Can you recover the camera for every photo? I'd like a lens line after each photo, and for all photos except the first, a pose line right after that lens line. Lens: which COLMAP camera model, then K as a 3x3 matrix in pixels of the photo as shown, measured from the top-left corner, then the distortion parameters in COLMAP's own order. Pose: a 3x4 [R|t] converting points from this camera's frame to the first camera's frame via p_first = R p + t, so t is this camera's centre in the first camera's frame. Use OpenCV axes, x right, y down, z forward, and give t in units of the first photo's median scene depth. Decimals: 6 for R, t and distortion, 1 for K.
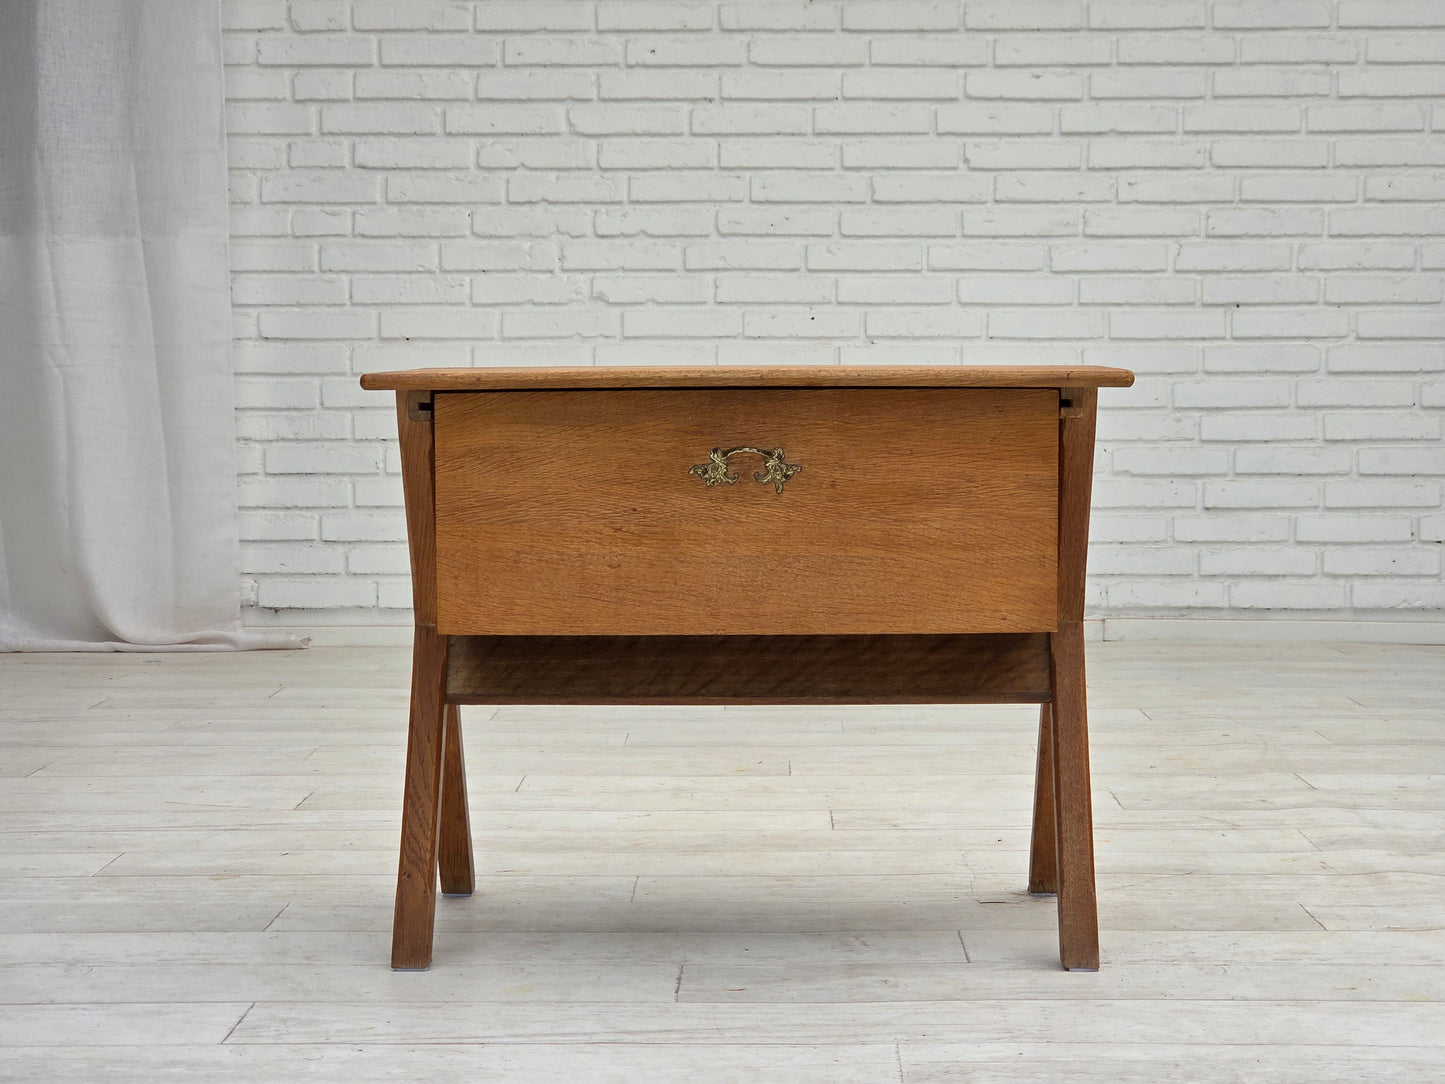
lens RADIAL K [[3962.4, 0, 770.1], [0, 3962.4, 542.2], [0, 0, 1]] dist [-0.878053, 24.257766]
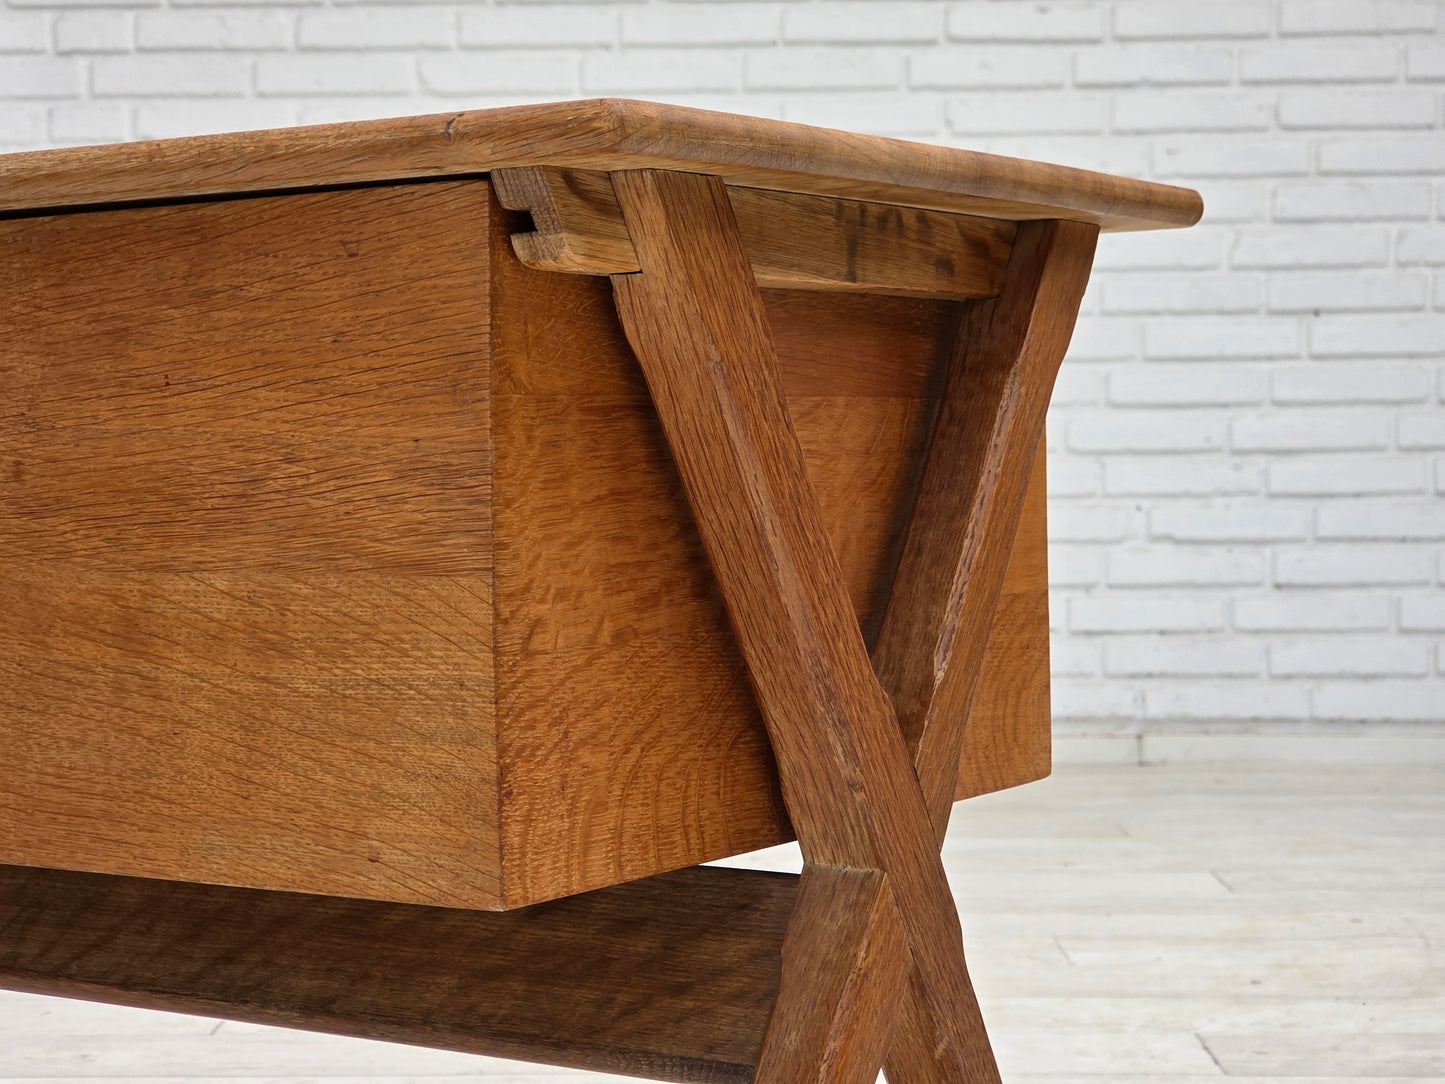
lens RADIAL K [[2771.3, 0, 721.5], [0, 2771.3, 505.7], [0, 0, 1]] dist [-0.031792, 0.813223]
pose [[0.999172, -0.007750, -0.039943, 0.027218], [0.005356, 0.998202, -0.059696, 0.007077], [0.040334, 0.059433, 0.997417, 0.476479]]
